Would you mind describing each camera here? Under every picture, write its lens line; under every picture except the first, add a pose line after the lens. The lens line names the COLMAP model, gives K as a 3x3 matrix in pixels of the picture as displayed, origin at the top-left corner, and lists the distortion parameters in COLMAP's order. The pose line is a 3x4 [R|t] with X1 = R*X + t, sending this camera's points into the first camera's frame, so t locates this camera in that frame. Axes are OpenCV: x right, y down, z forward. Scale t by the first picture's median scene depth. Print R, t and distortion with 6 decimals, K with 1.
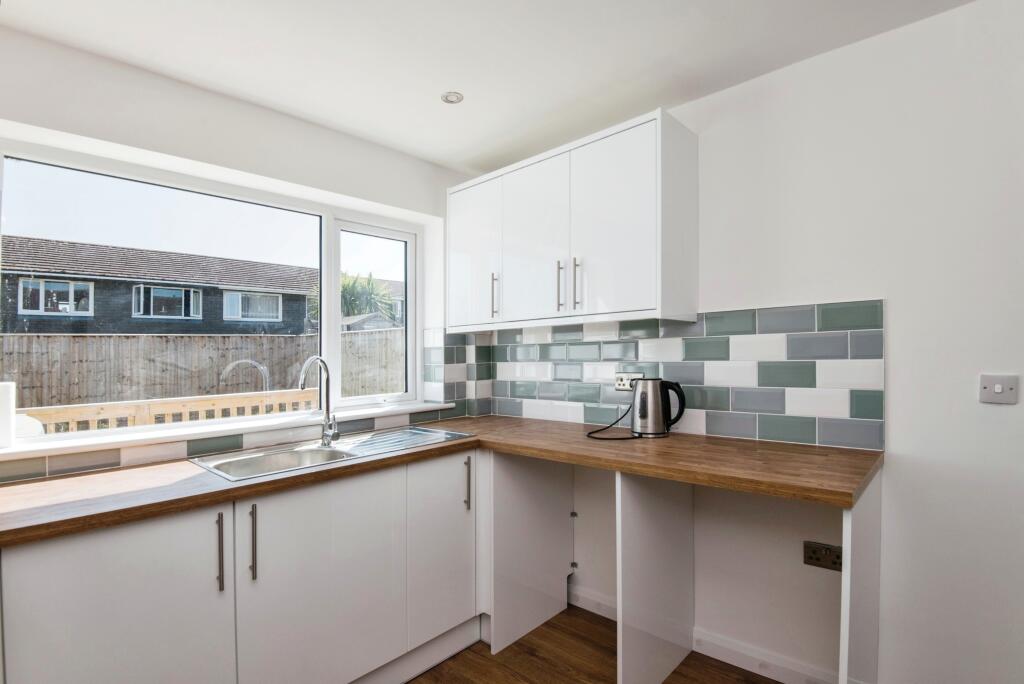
lens RADIAL K [[490.2, 0, 512.0], [0, 490.2, 342.0], [0, 0, 1]] dist [-0.024036, -0.000228]
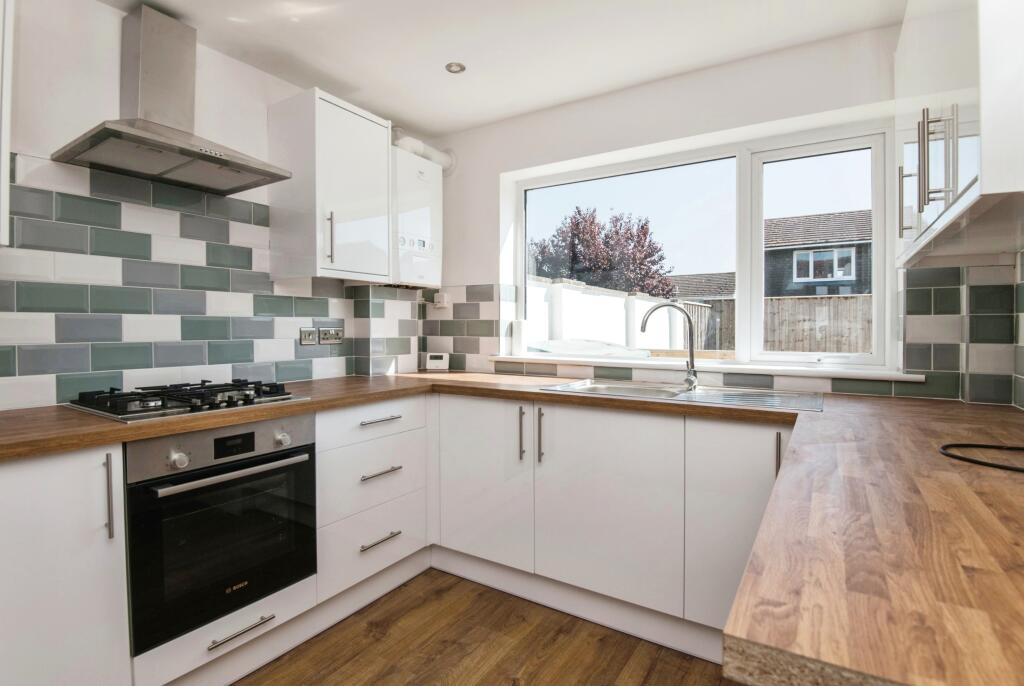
lens RADIAL K [[506.7, 0, 512.0], [0, 506.7, 343.0], [0, 0, 1]] dist [-0.021446, 0.000014]
pose [[0.189181, 0.054718, -0.980417, 0.144258], [0.018814, 0.998061, 0.059333, 0.010416], [0.981762, -0.029671, 0.187784, 0.109330]]
